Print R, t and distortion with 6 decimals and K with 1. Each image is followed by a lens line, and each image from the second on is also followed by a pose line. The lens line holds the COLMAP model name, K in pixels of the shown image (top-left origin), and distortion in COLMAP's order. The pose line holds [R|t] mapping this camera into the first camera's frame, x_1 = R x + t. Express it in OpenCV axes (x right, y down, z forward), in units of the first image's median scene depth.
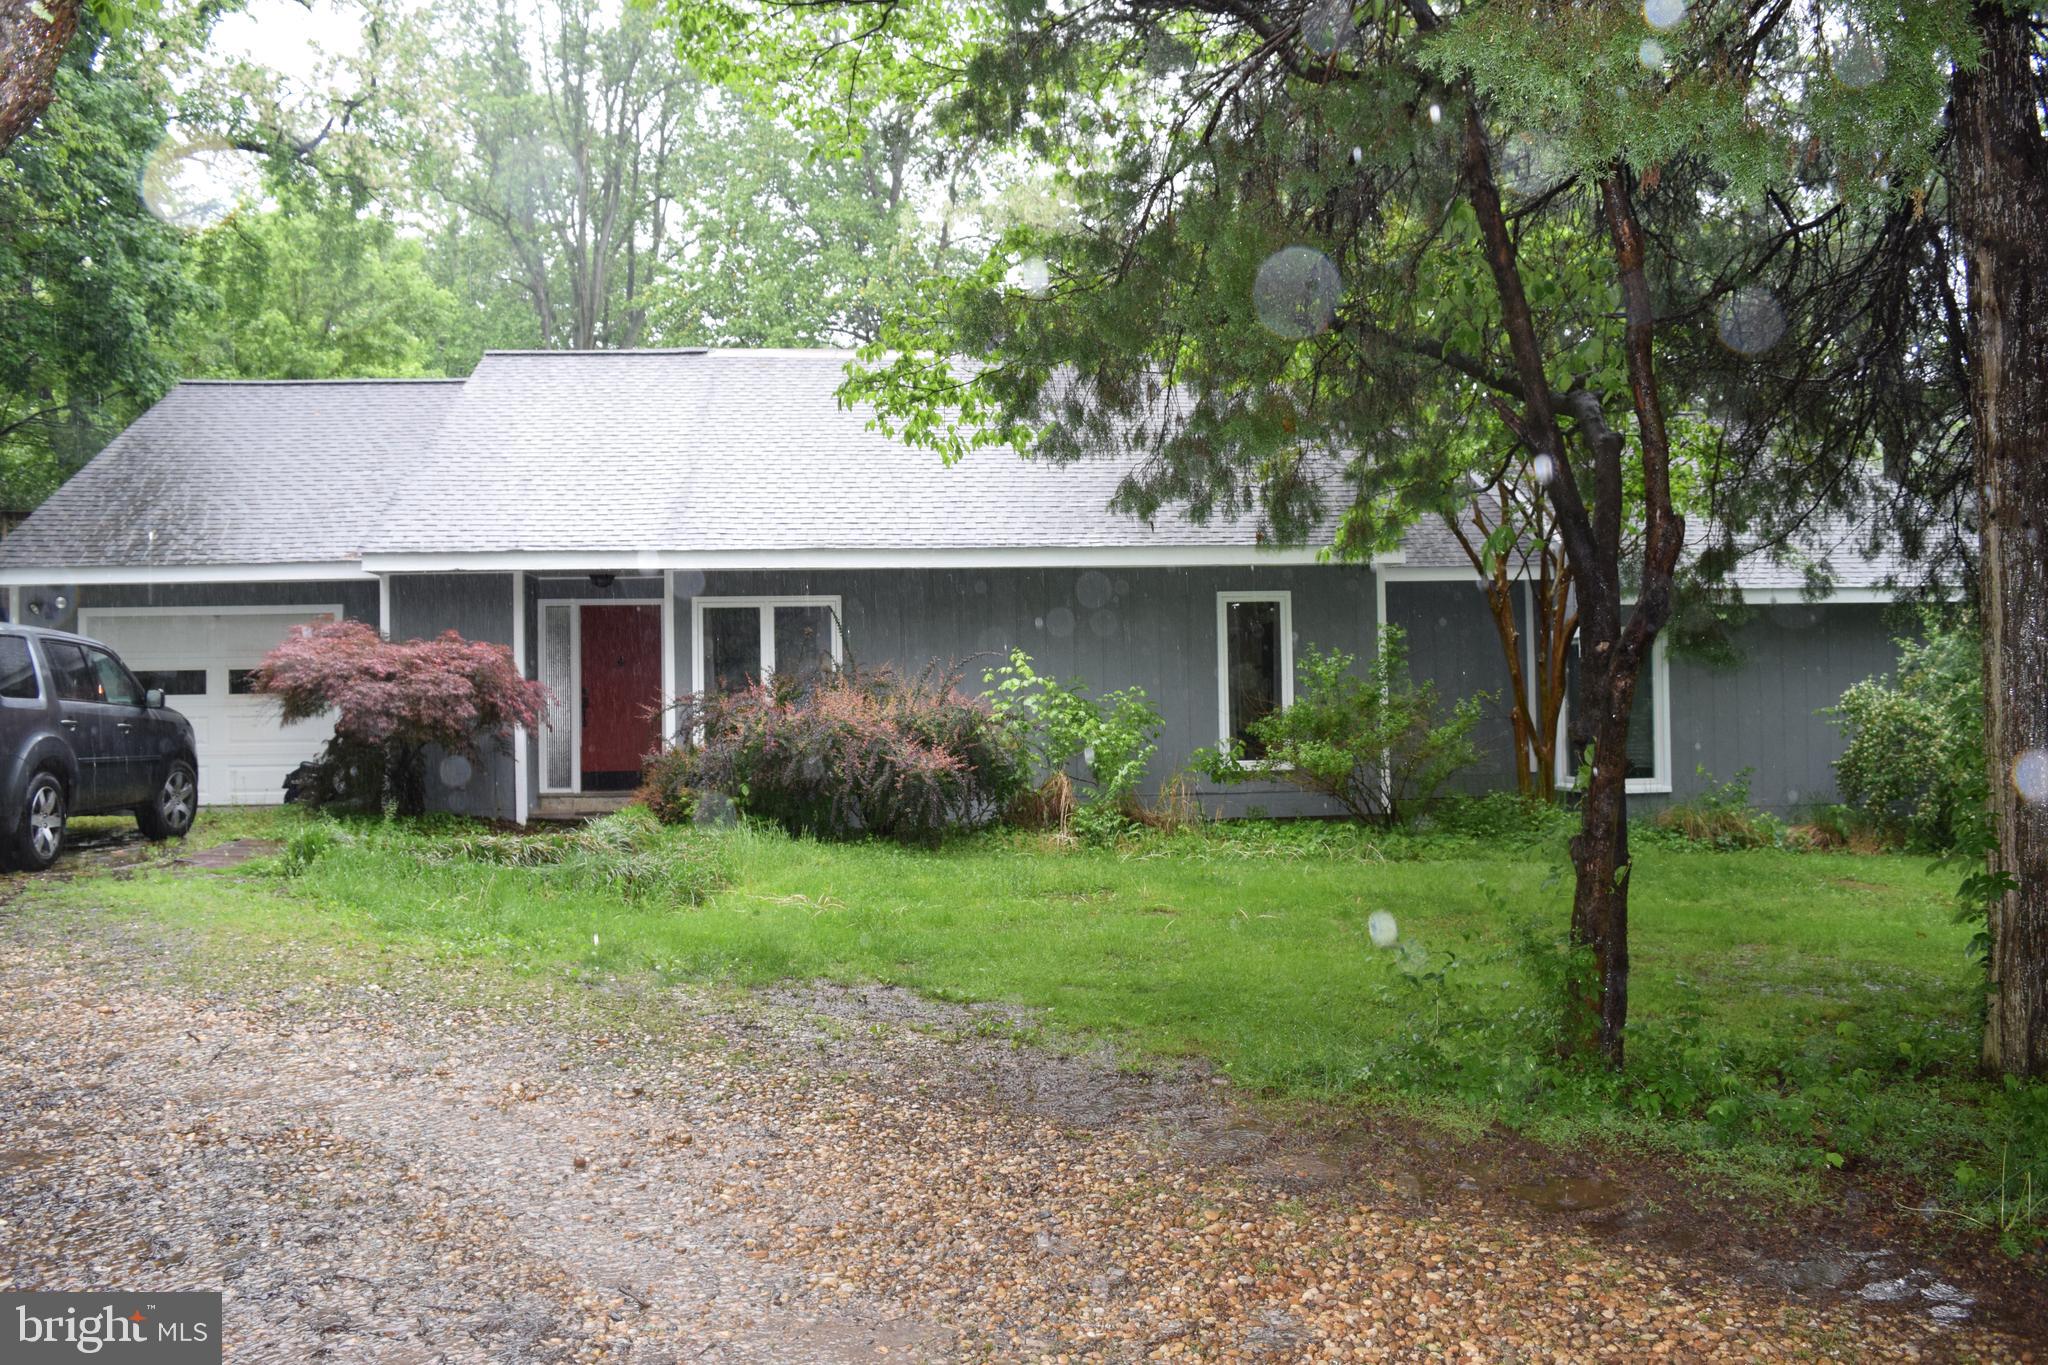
lens RADIAL K [[1510.7, 0, 991.2], [0, 1510.7, 646.8], [0, 0, 1]] dist [-0.071936, 0.011783]
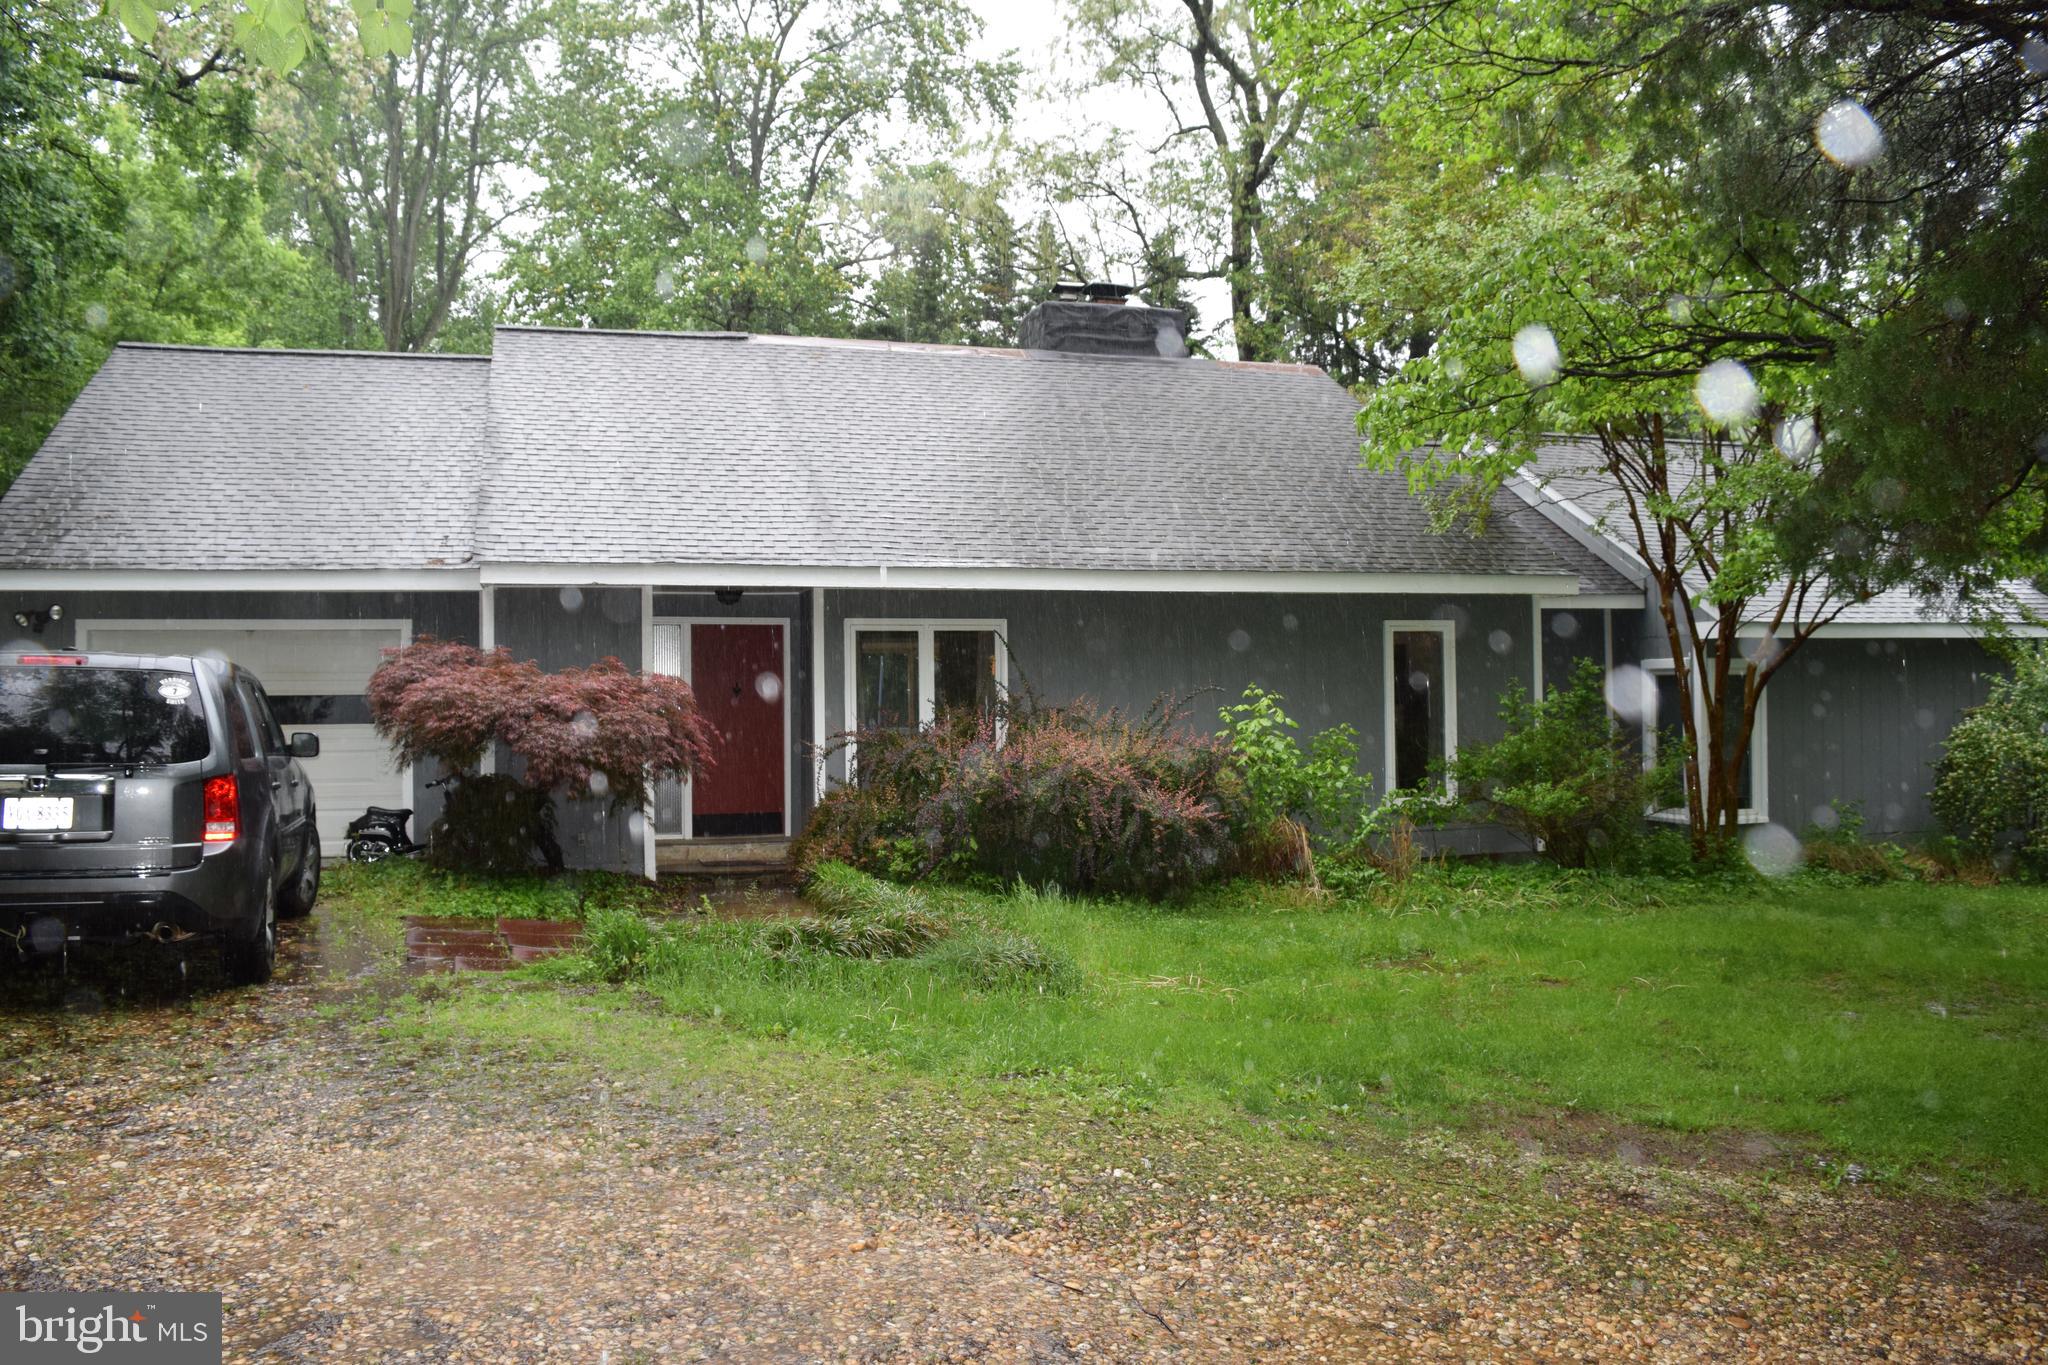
lens RADIAL K [[1510.7, 0, 991.2], [0, 1510.7, 646.8], [0, 0, 1]] dist [-0.071936, 0.011783]
pose [[0.984557, 0.011787, 0.174667, -0.267529], [-0.012355, 0.999921, 0.002167, -0.019177], [-0.174627, -0.004292, 0.984625, 0.111252]]
